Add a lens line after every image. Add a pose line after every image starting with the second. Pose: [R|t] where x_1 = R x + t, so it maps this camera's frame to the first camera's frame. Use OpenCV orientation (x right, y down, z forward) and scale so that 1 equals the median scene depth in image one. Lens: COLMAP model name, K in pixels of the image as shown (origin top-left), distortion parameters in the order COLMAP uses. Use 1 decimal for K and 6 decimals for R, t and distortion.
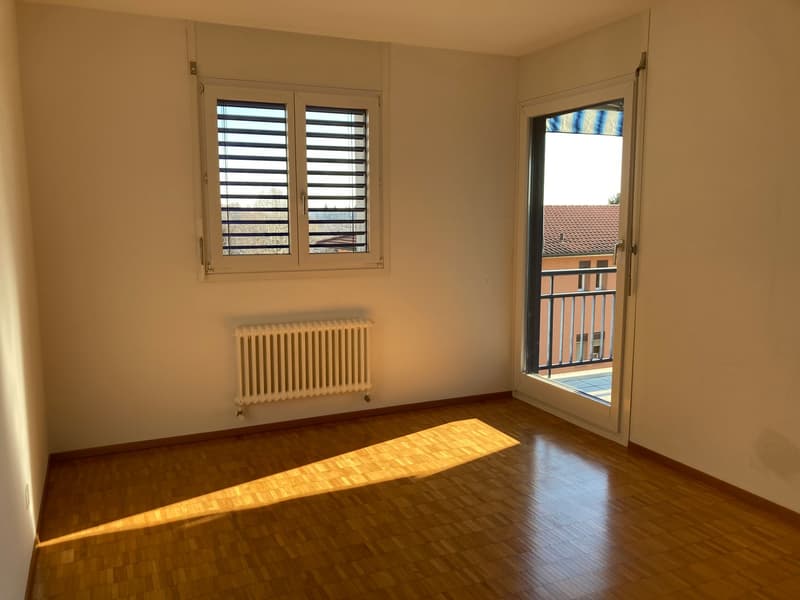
lens RADIAL K [[674.3, 0, 398.7], [0, 674.3, 292.7], [0, 0, 1]] dist [0.054742, -0.059046]
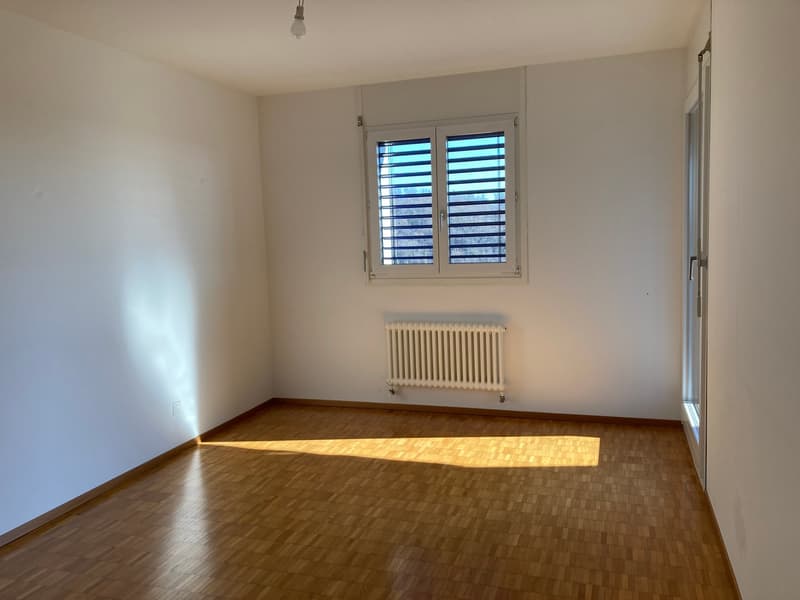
lens RADIAL K [[674.3, 0, 372.1], [0, 674.3, 284.9], [0, 0, 1]] dist [0.054742, -0.059046]
pose [[0.715344, 0.037111, -0.697786, 0.615534], [-0.048043, 0.998838, 0.003871, -0.020479], [0.697119, 0.030755, 0.716296, 0.089026]]
